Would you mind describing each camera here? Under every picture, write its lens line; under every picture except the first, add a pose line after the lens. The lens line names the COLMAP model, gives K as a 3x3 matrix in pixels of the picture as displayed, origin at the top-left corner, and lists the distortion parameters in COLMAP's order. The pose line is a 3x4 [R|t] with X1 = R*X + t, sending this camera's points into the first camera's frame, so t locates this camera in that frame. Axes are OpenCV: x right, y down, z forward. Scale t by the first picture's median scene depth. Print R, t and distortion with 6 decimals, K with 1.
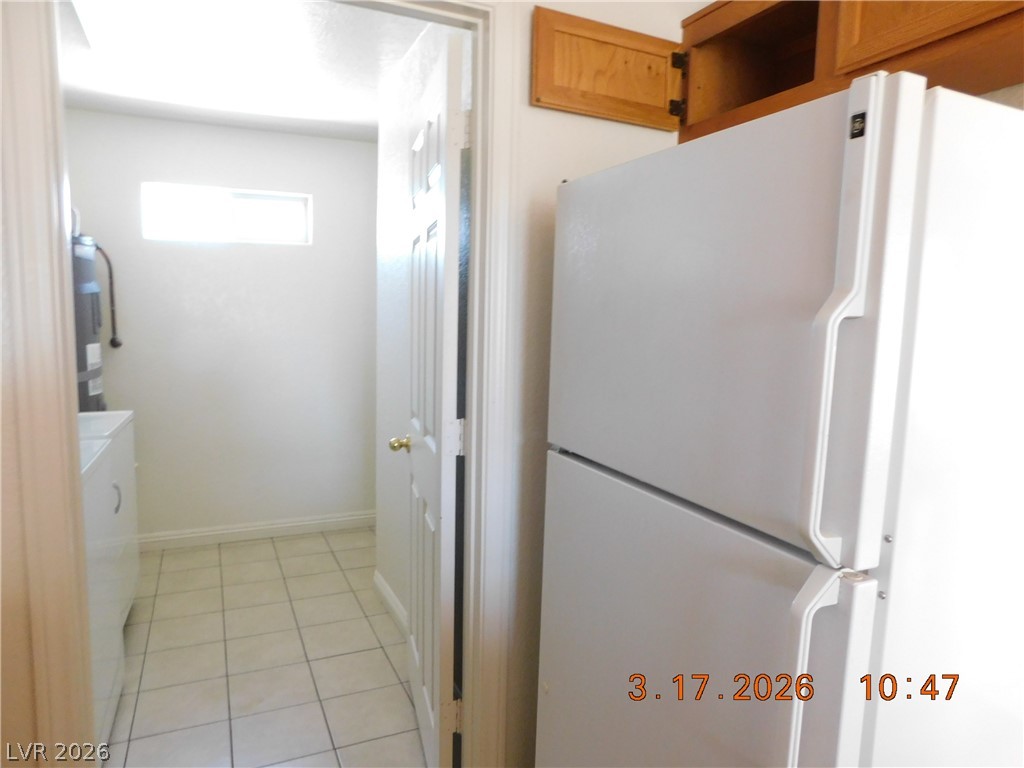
lens RADIAL K [[671.2, 0, 519.4], [0, 671.2, 384.7], [0, 0, 1]] dist [-0.076939, 0.057450]
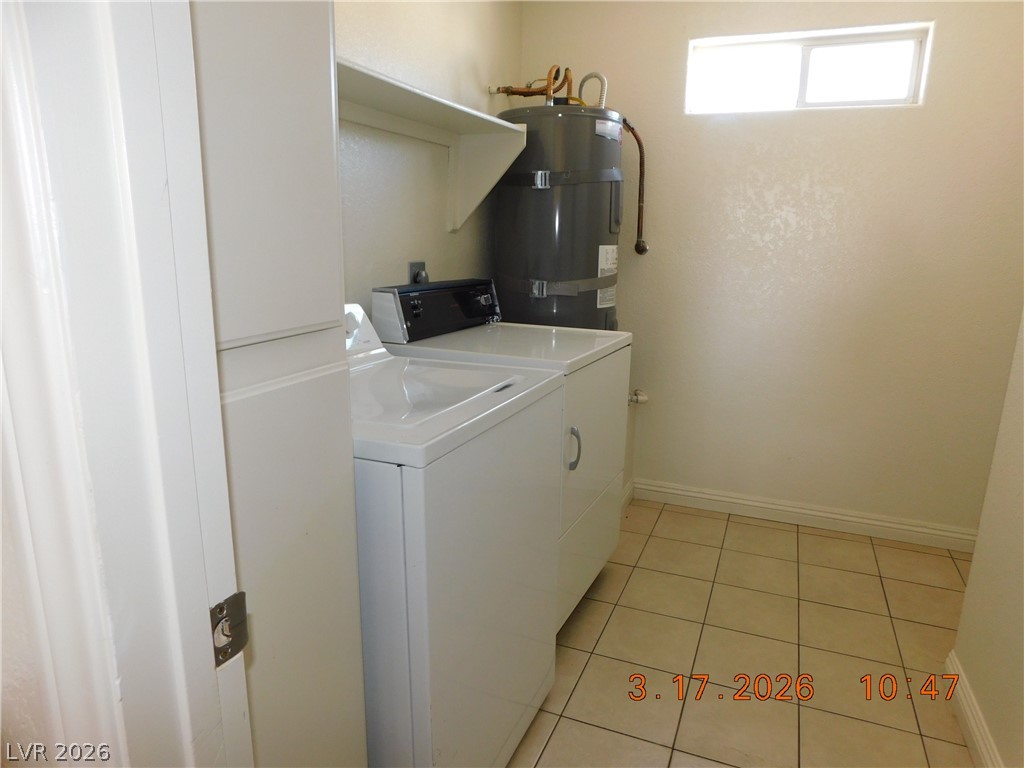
lens RADIAL K [[671.2, 0, 519.4], [0, 671.2, 384.7], [0, 0, 1]] dist [-0.076939, 0.057450]
pose [[0.680501, 0.157910, -0.715529, -0.103855], [-0.084129, 0.986883, 0.137785, 0.003370], [0.727901, -0.033566, 0.684860, 0.344904]]
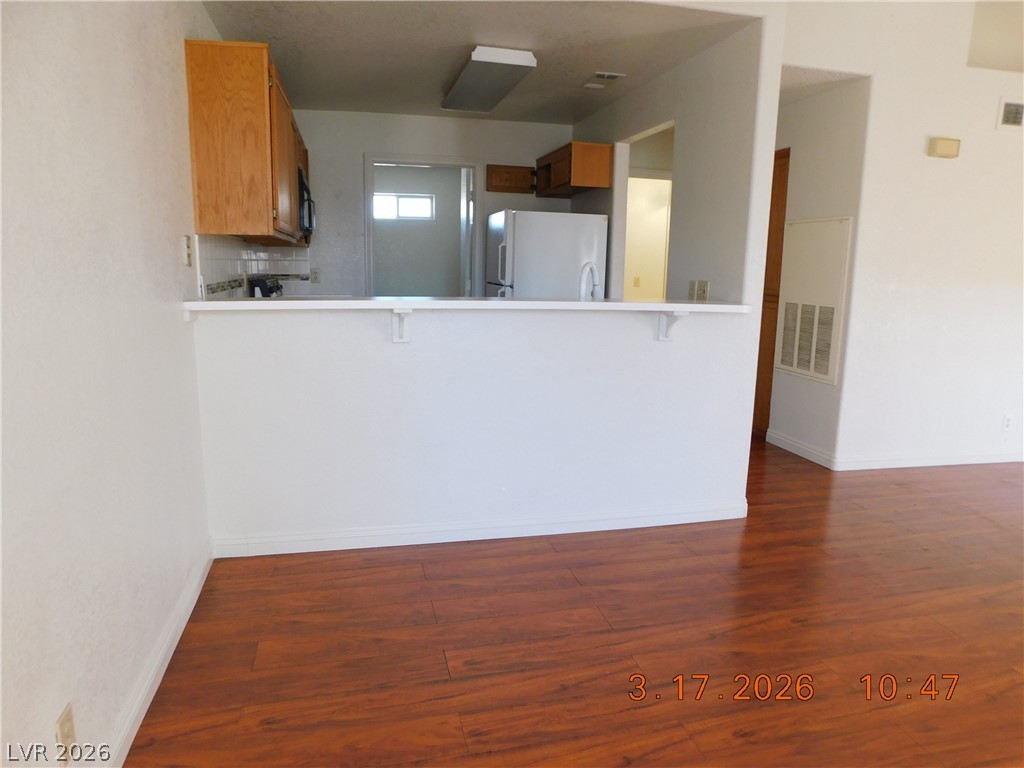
lens RADIAL K [[671.2, 0, 519.4], [0, 671.2, 384.7], [0, 0, 1]] dist [-0.076939, 0.057450]
pose [[0.981495, 0.033953, -0.188452, 0.437425], [-0.020341, 0.997073, 0.073699, 0.174825], [0.190403, -0.068502, 0.979313, -1.251609]]
